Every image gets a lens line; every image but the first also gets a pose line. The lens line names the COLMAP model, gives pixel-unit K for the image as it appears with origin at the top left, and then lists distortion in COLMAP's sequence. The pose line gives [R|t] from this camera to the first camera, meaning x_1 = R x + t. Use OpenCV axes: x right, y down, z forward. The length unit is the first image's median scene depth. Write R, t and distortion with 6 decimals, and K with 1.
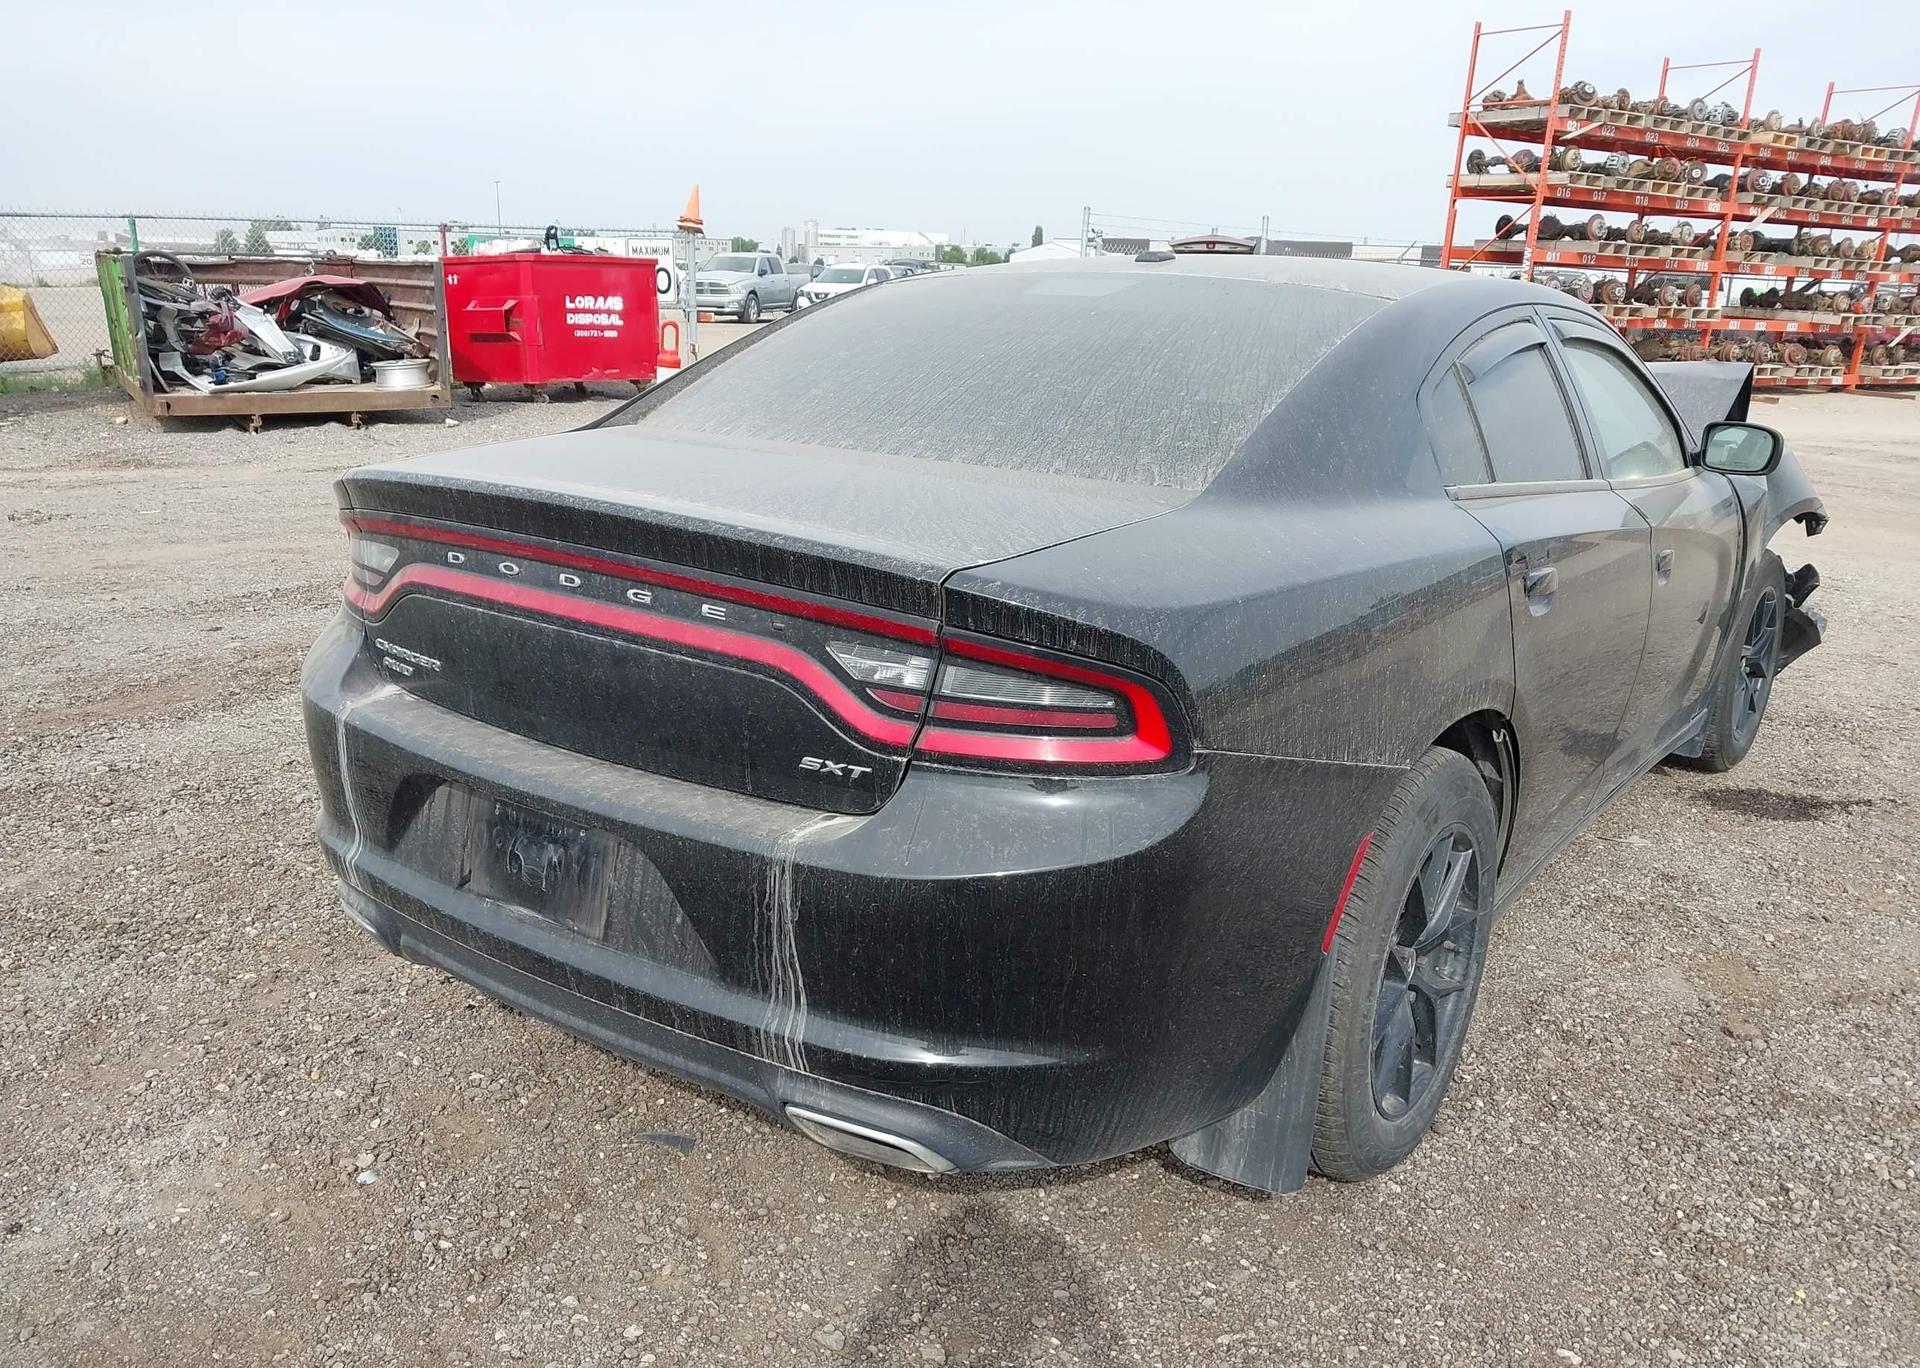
lens RADIAL K [[1646.9, 0, 931.3], [0, 1646.9, 680.5], [0, 0, 1]] dist [0.041774, -0.010704]
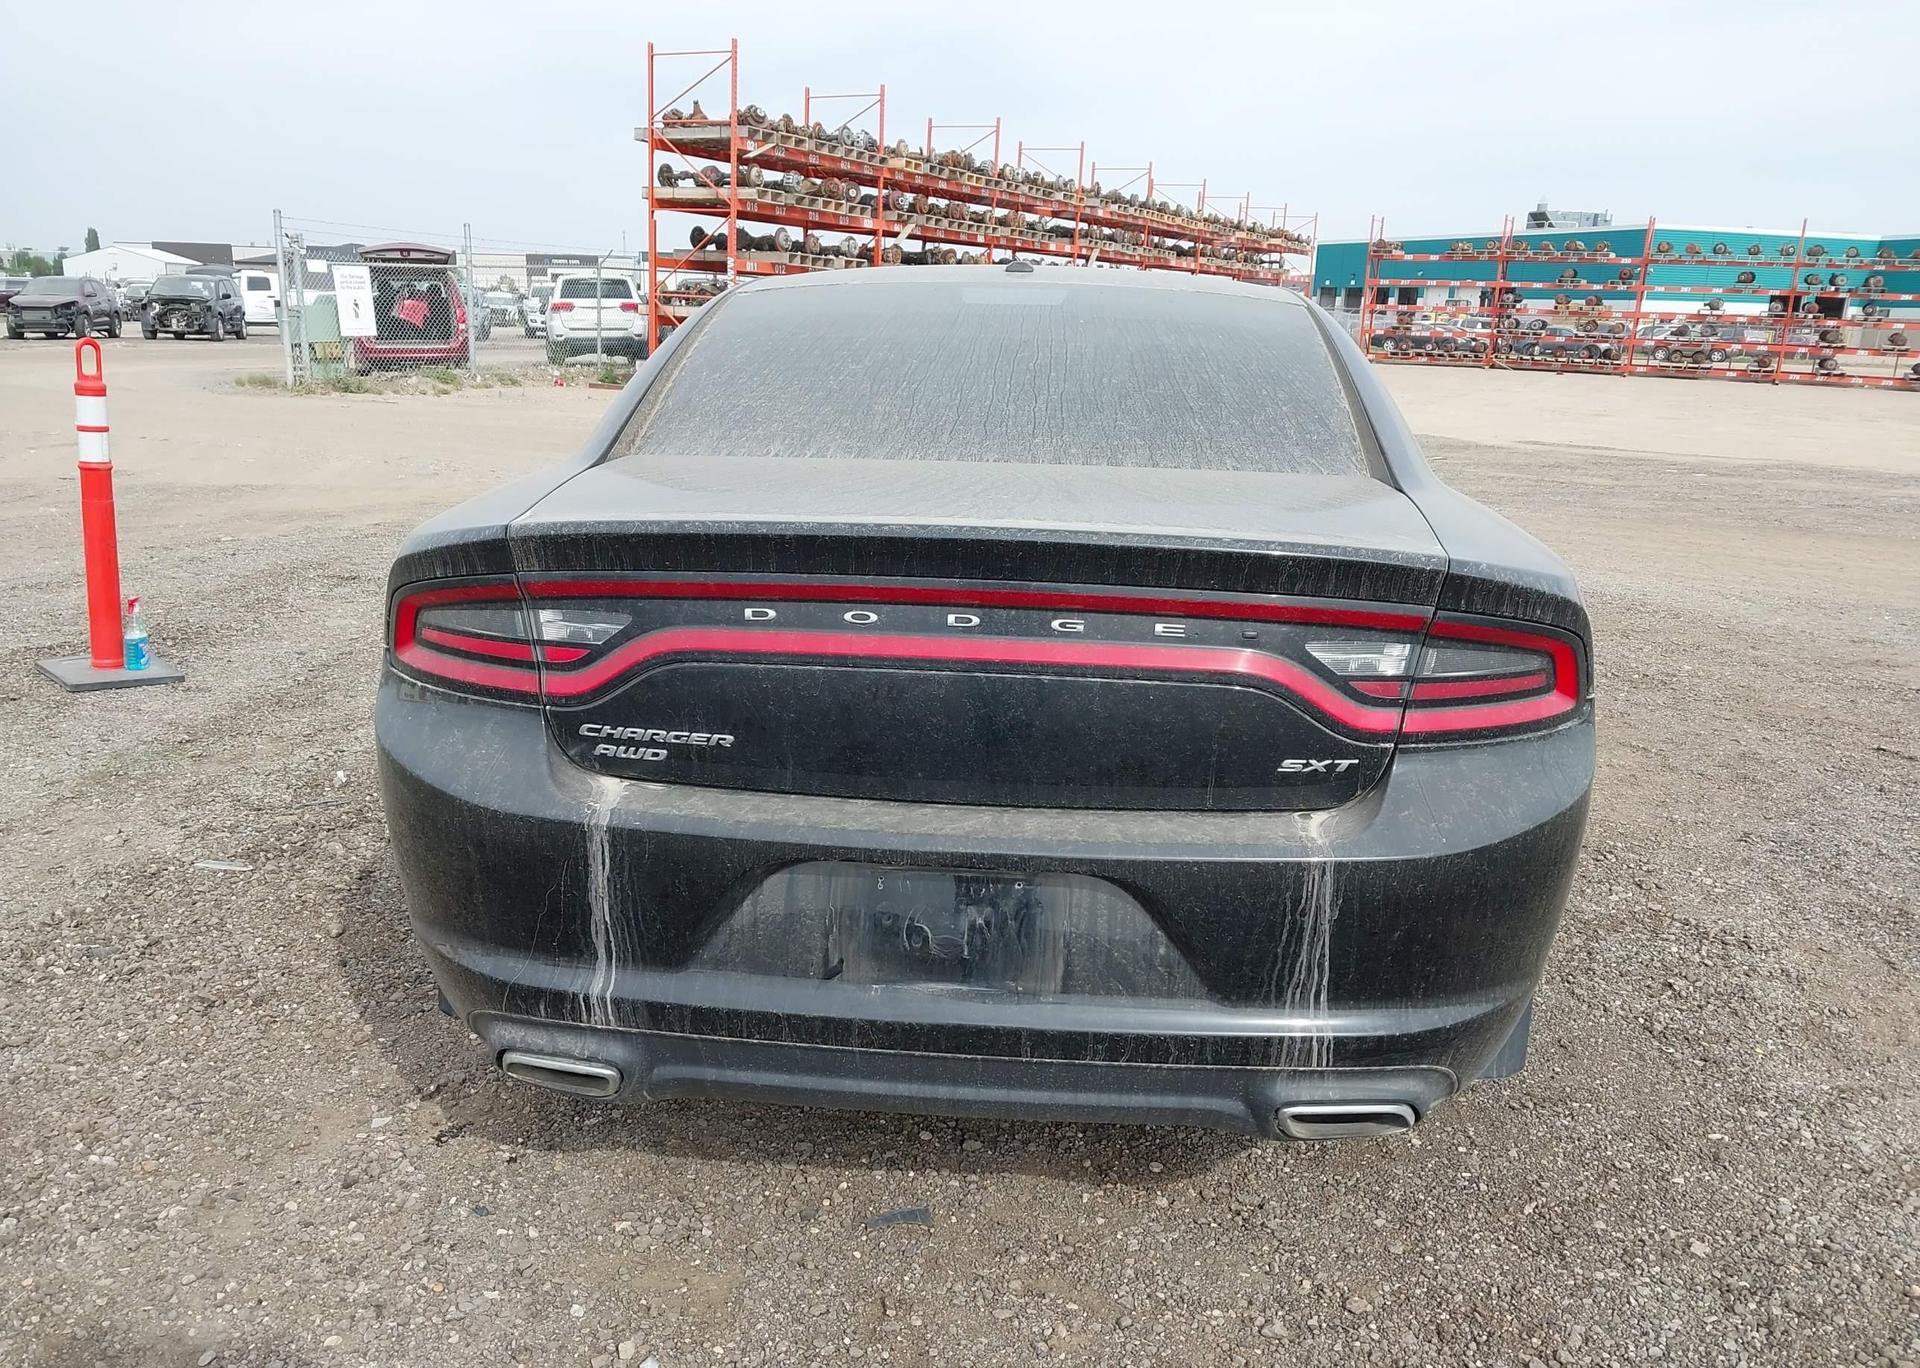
lens RADIAL K [[1624.4, 0, 960.0], [0, 1624.4, 684.0], [0, 0, 1]] dist [0.044303, -0.002266]
pose [[0.846845, -0.136617, 0.513993, -0.094184], [0.136543, 0.989899, 0.038145, -0.008148], [-0.514013, 0.037880, 0.856946, 0.031259]]
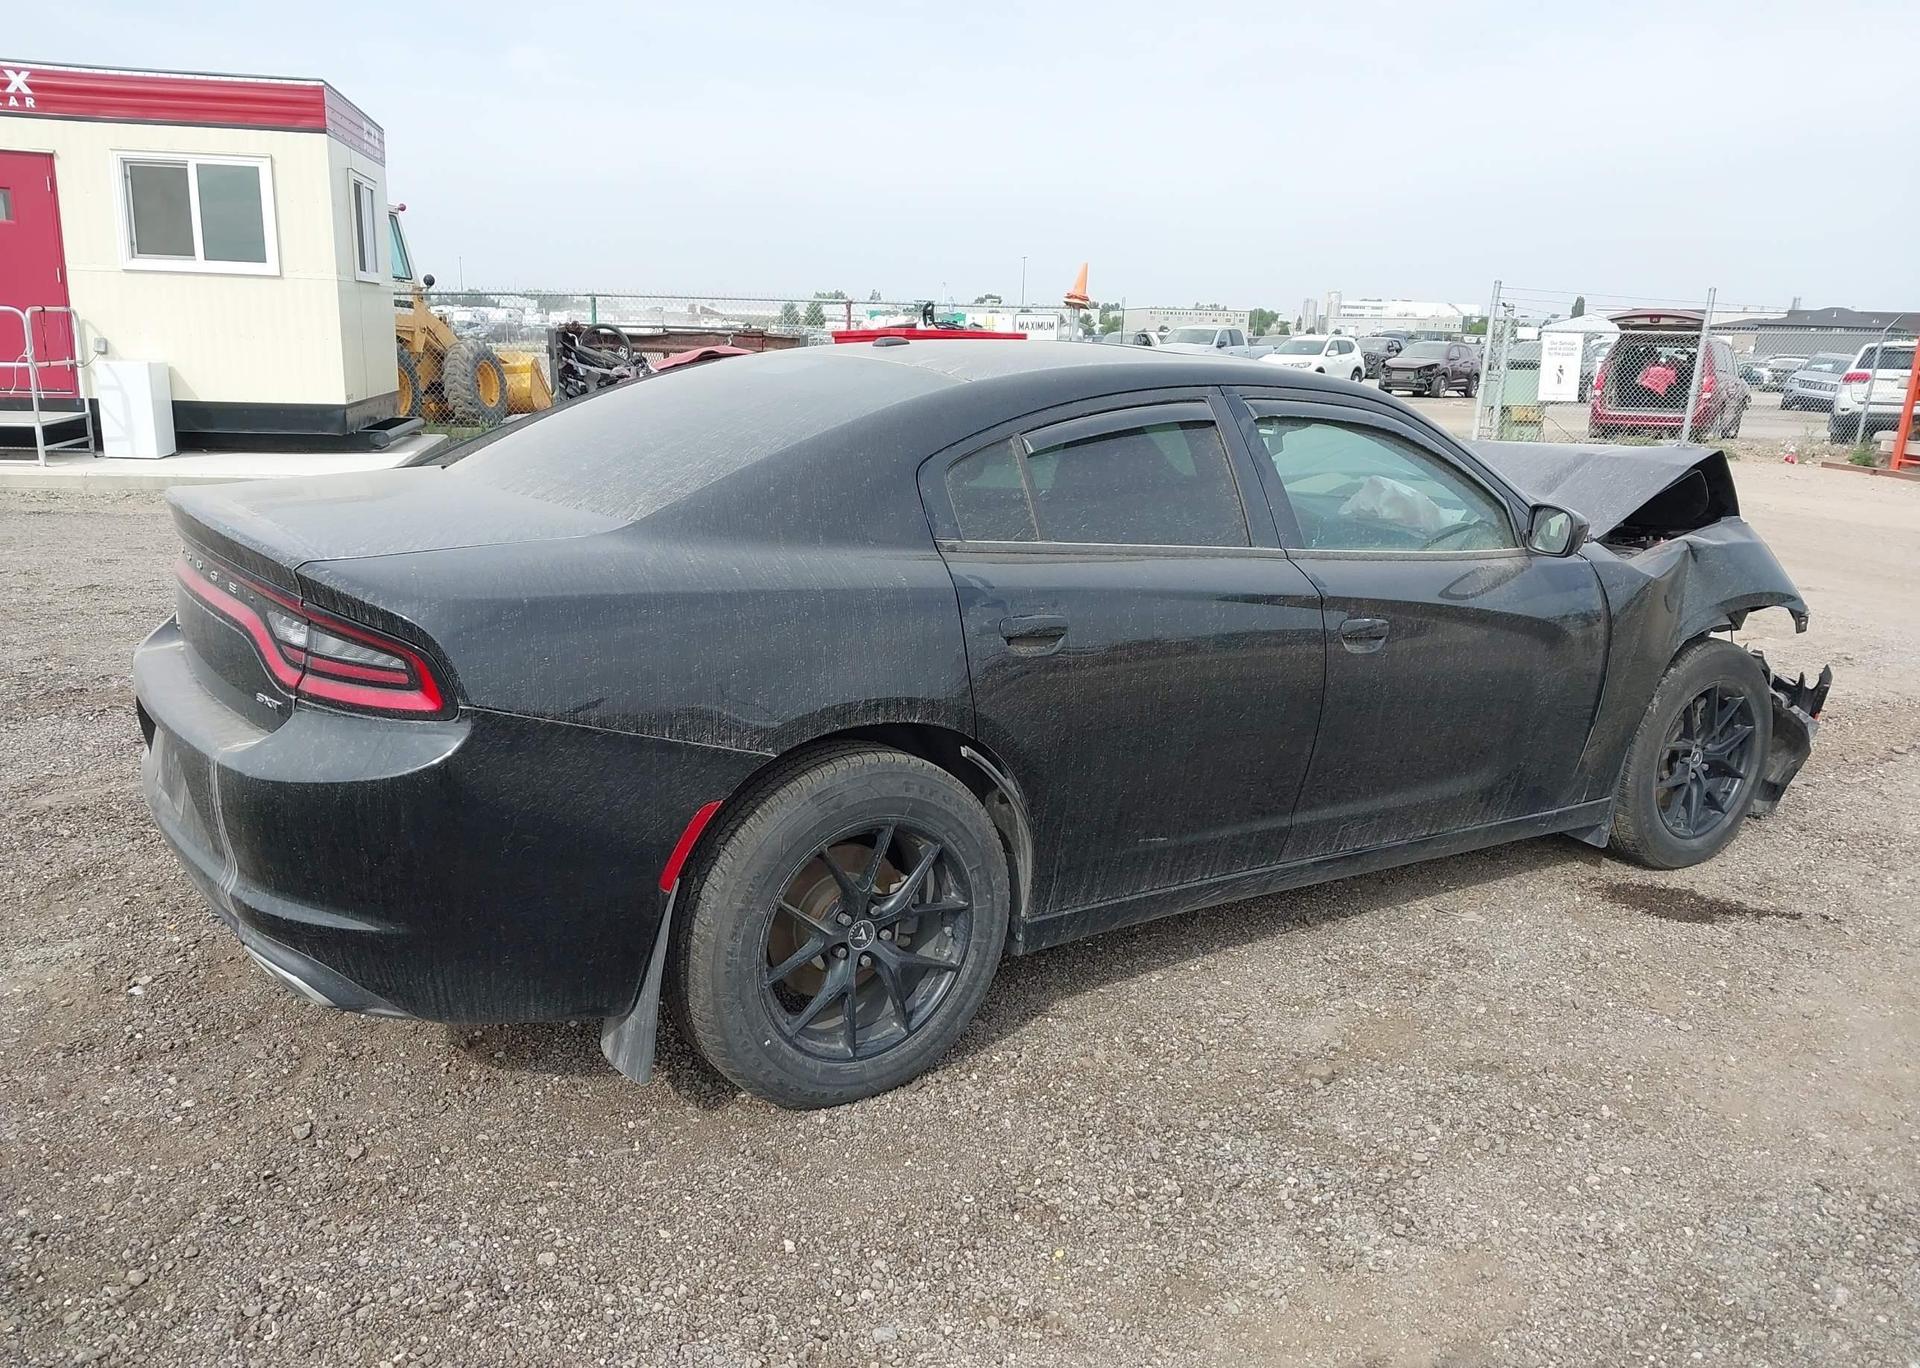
lens RADIAL K [[1645.8, 0, 907.3], [0, 1645.8, 687.8], [0, 0, 1]] dist [0.026362, 0.000154]
pose [[0.940070, 0.078712, -0.331772, 0.113806], [-0.090445, 0.995700, -0.020048, 0.002578], [0.328768, 0.048854, 0.943146, -0.017701]]
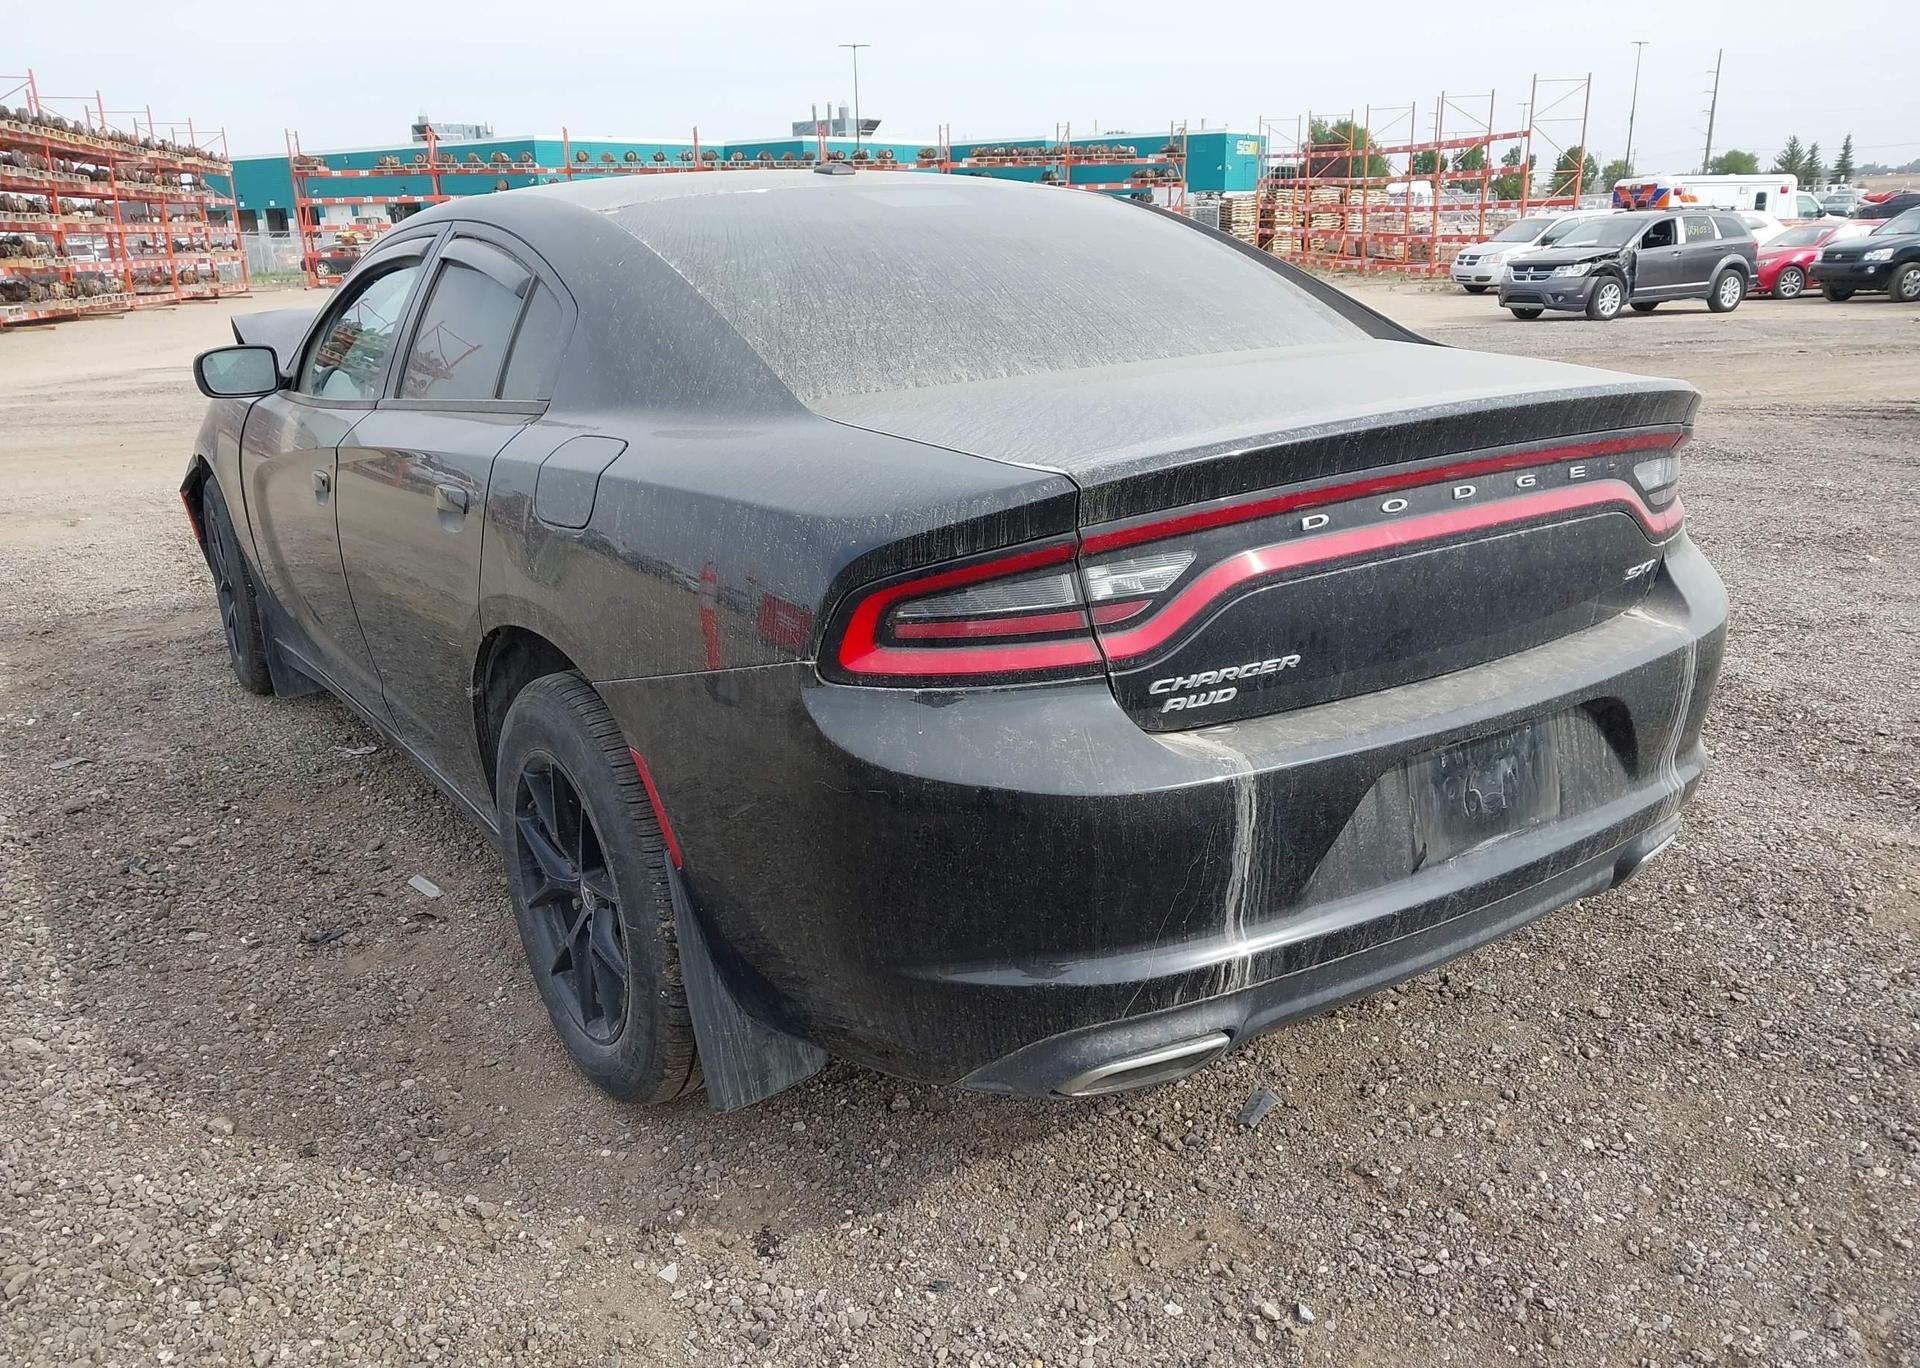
lens RADIAL K [[1594.2, 0, 956.8], [0, 1594.2, 721.6], [0, 0, 1]] dist [0.056539, -0.068821]
pose [[0.315165, -0.332948, 0.888717, -0.160885], [0.279046, 0.927556, 0.248541, -0.034044], [-0.907086, 0.169662, 0.385241, 0.127467]]
